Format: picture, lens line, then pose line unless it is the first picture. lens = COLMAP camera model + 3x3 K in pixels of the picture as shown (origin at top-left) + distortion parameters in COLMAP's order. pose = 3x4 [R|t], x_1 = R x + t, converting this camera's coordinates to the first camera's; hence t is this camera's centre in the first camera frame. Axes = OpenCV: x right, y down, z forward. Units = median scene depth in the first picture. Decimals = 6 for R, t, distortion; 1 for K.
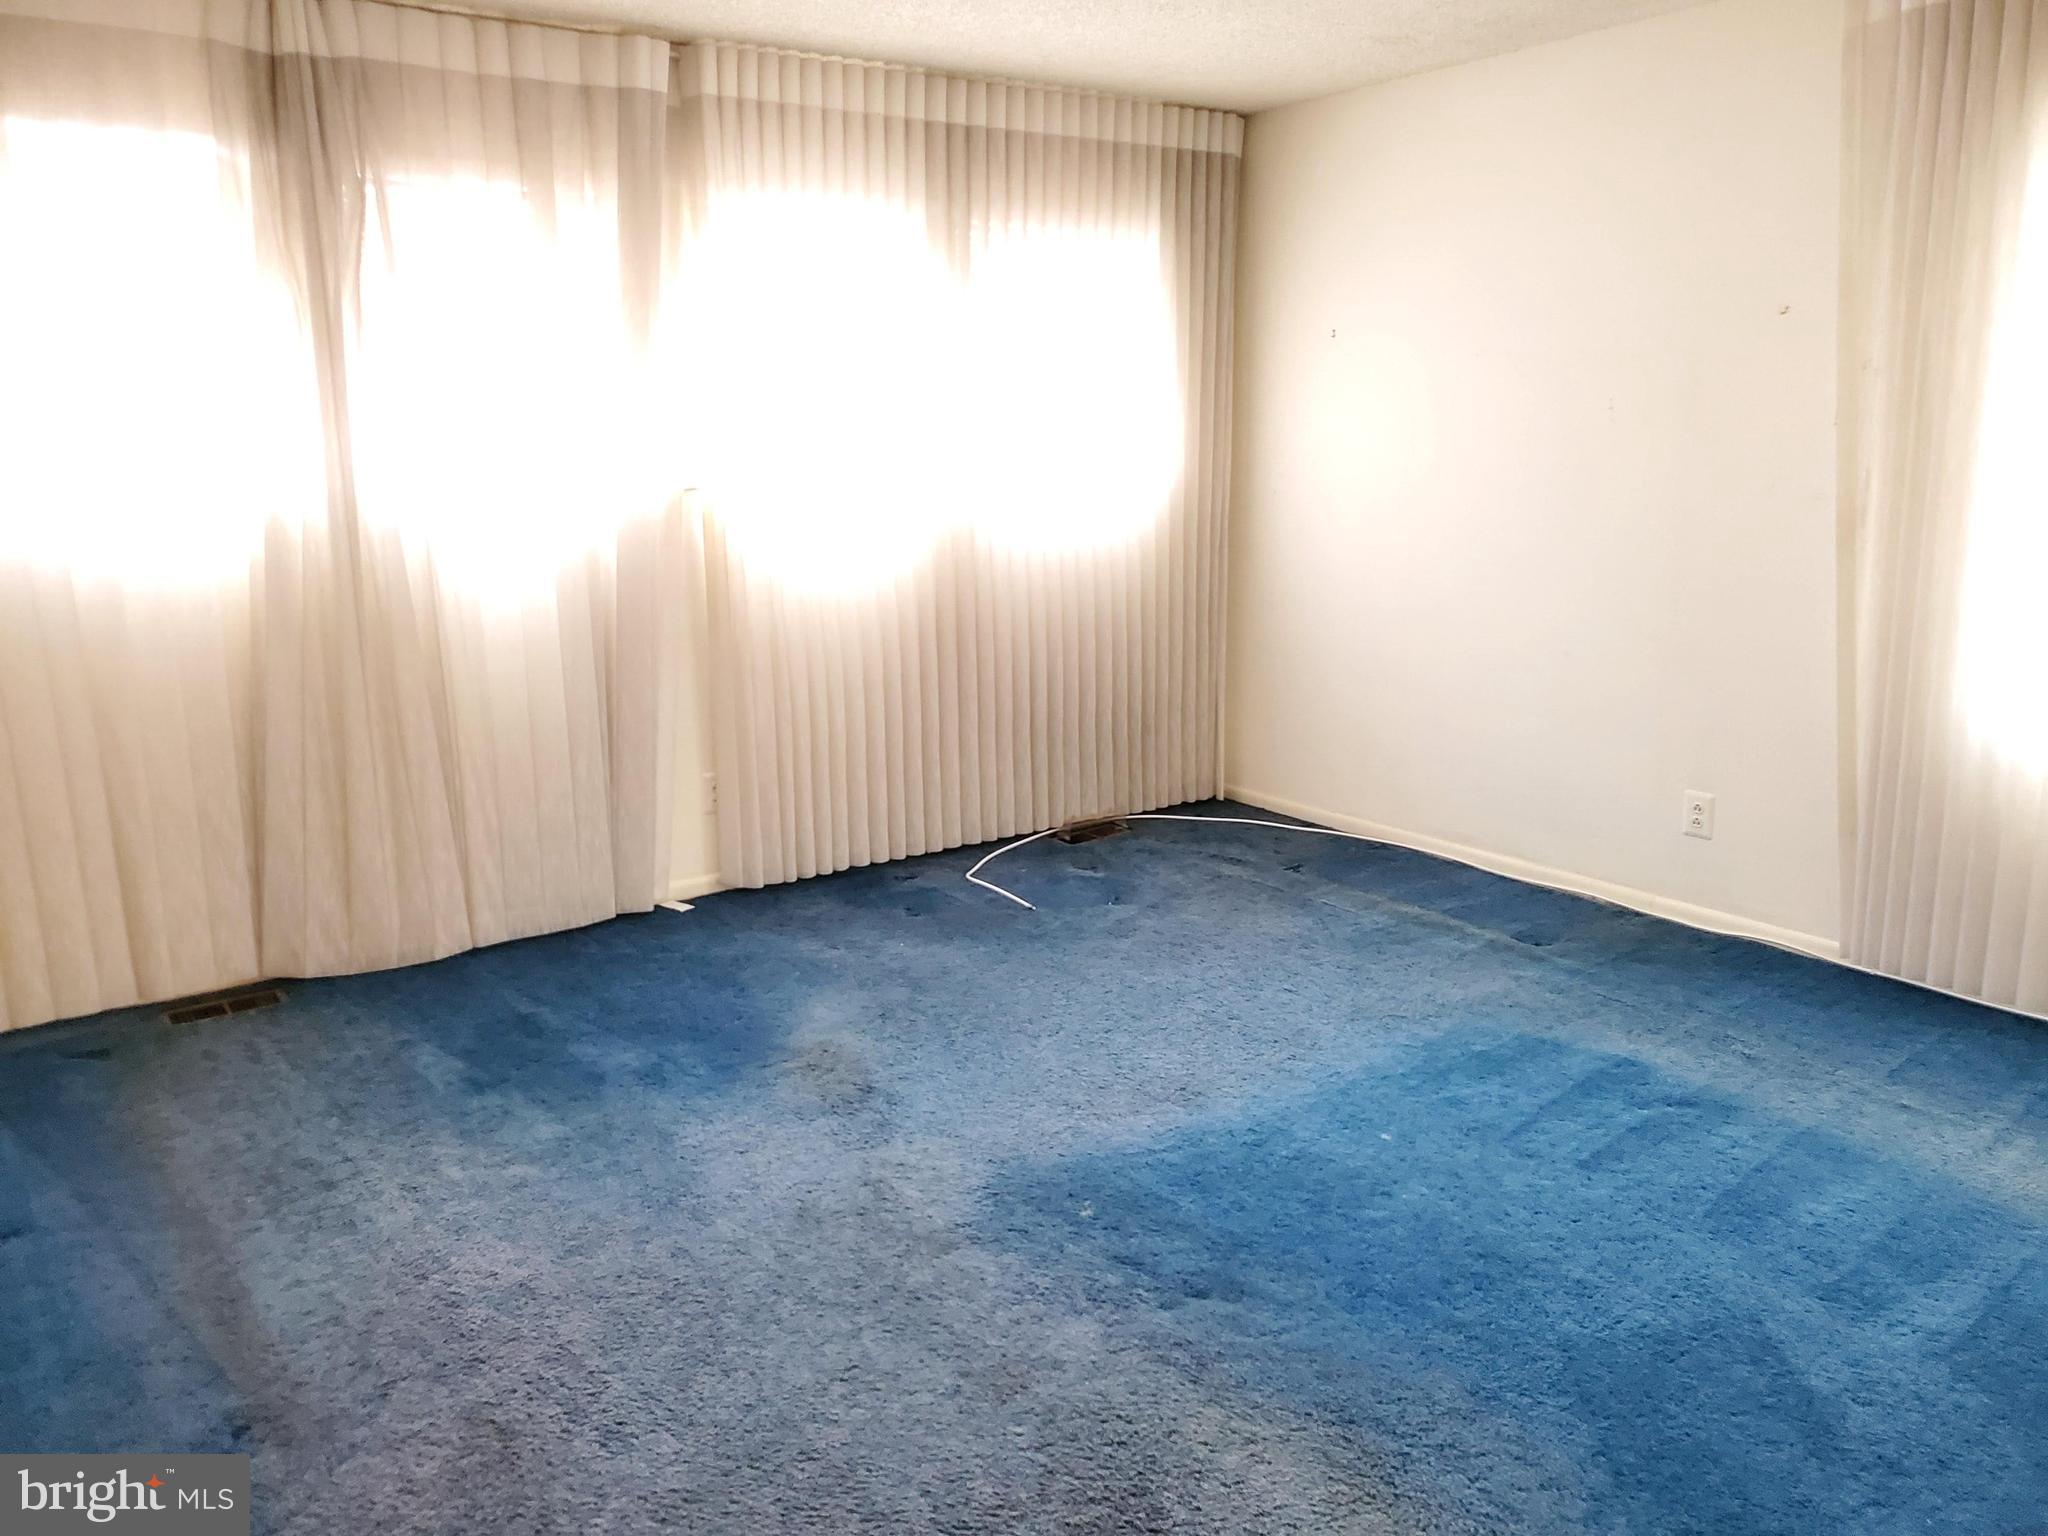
lens RADIAL K [[1607.3, 0, 1016.9], [0, 1607.3, 690.8], [0, 0, 1]] dist [0.163207, -0.247272]
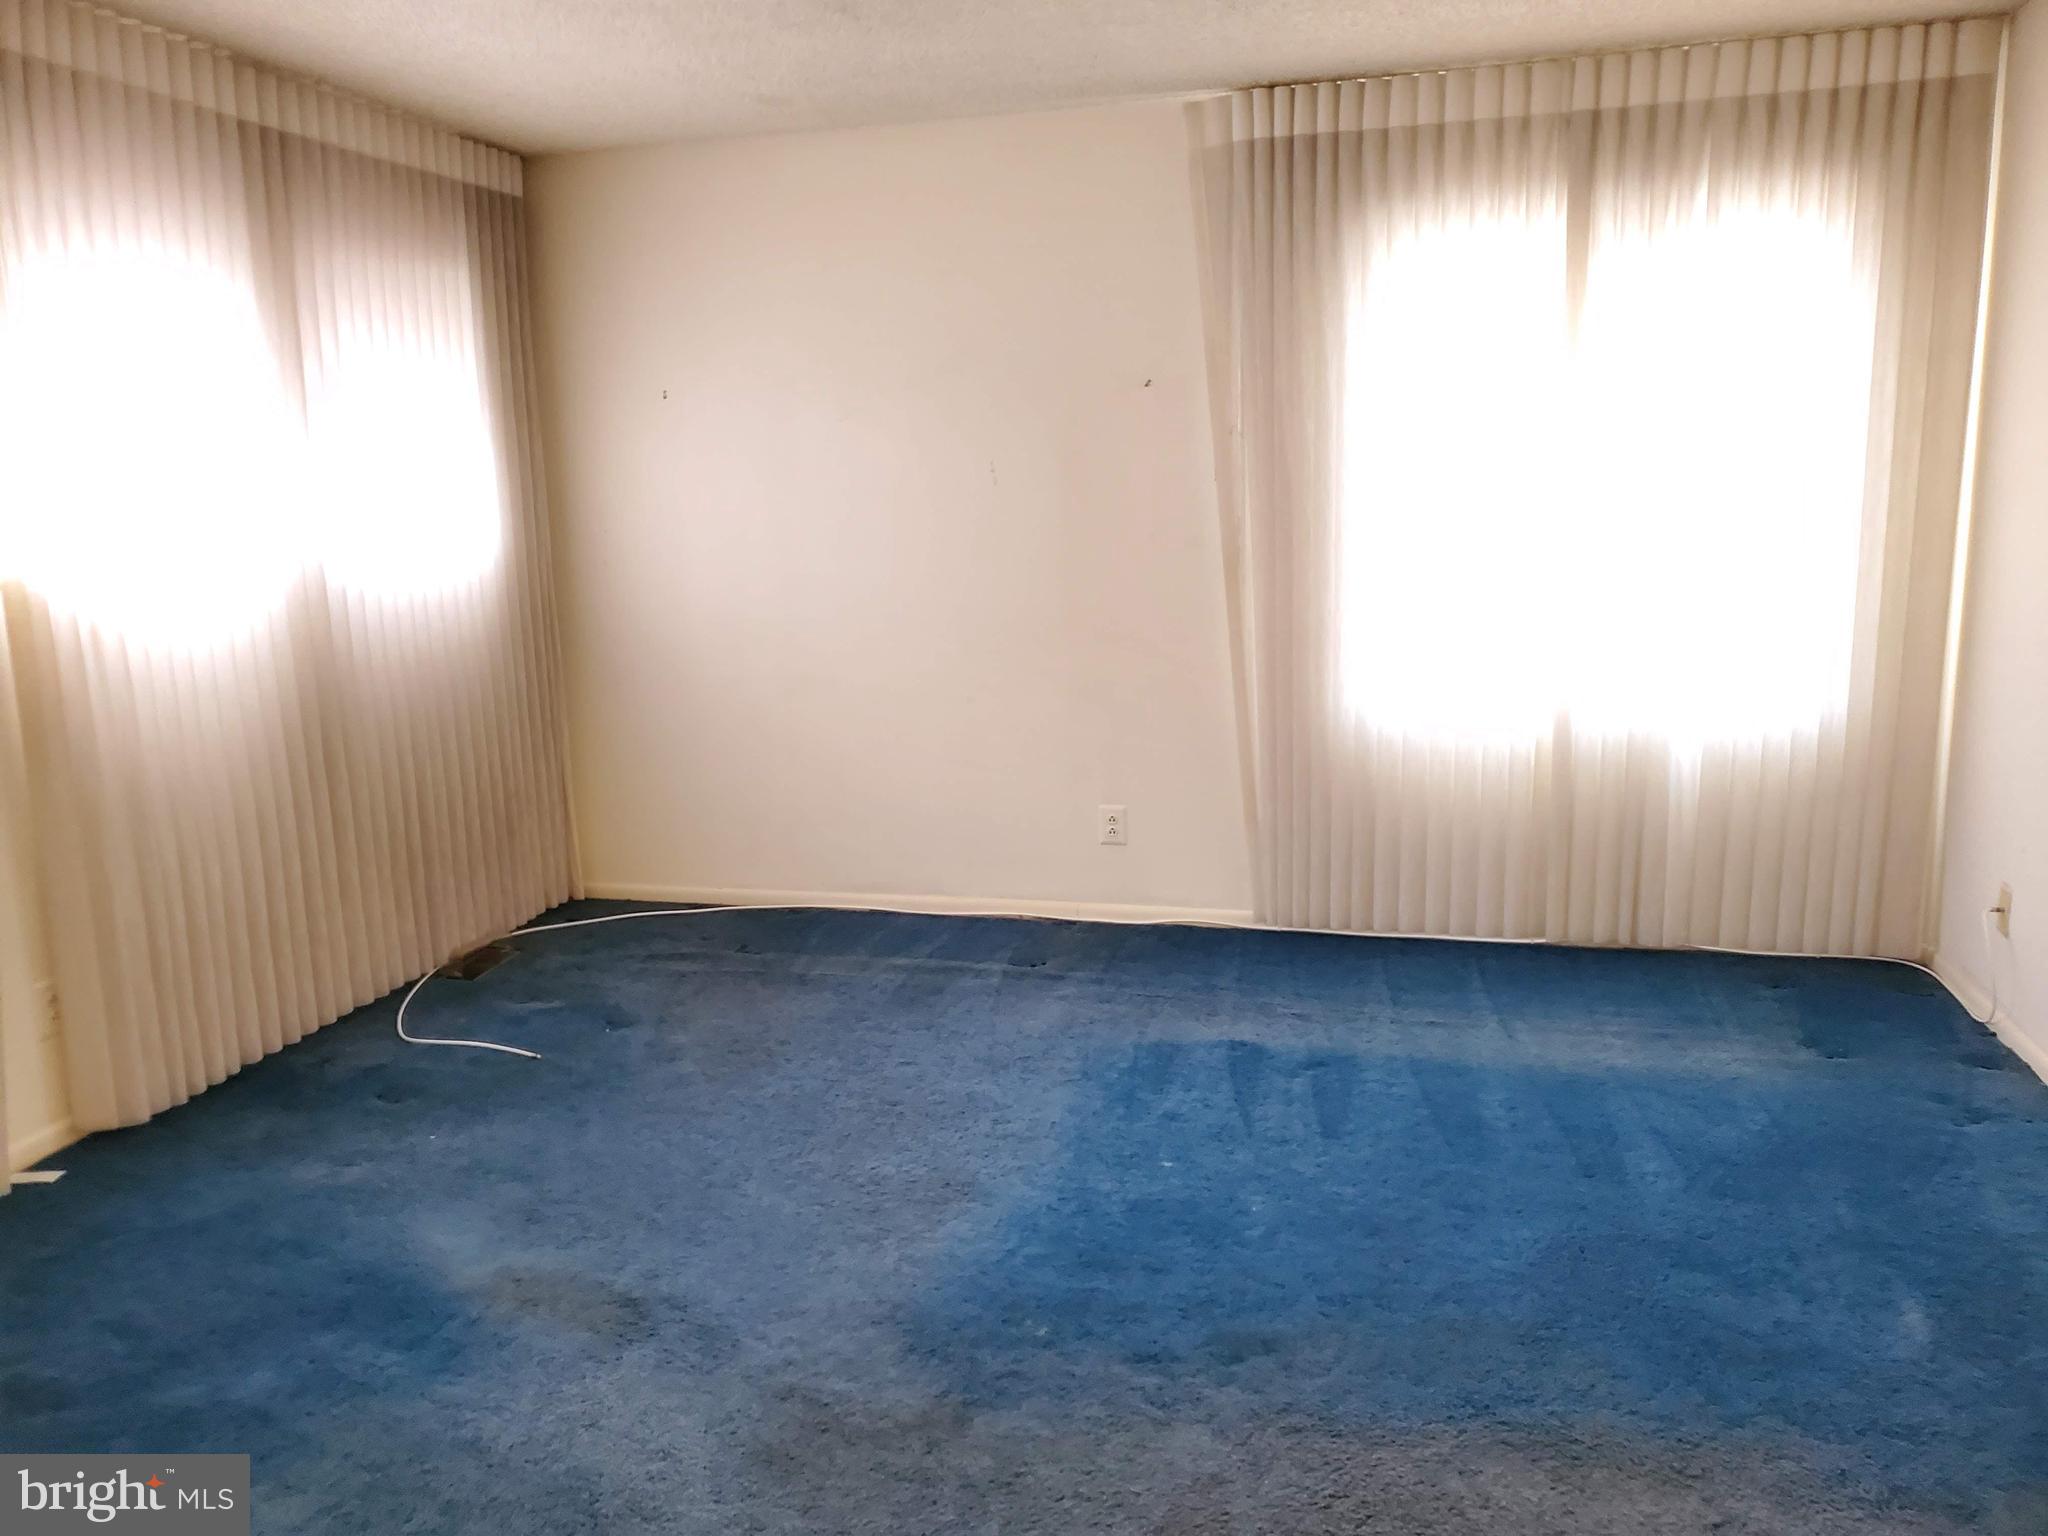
lens RADIAL K [[1607.3, 0, 1016.9], [0, 1607.3, 690.8], [0, 0, 1]] dist [0.163207, -0.247272]
pose [[0.762921, -0.094523, 0.639544, -0.341722], [0.121013, 0.992648, 0.002352, -0.027448], [-0.635065, 0.075599, 0.768751, 0.176267]]
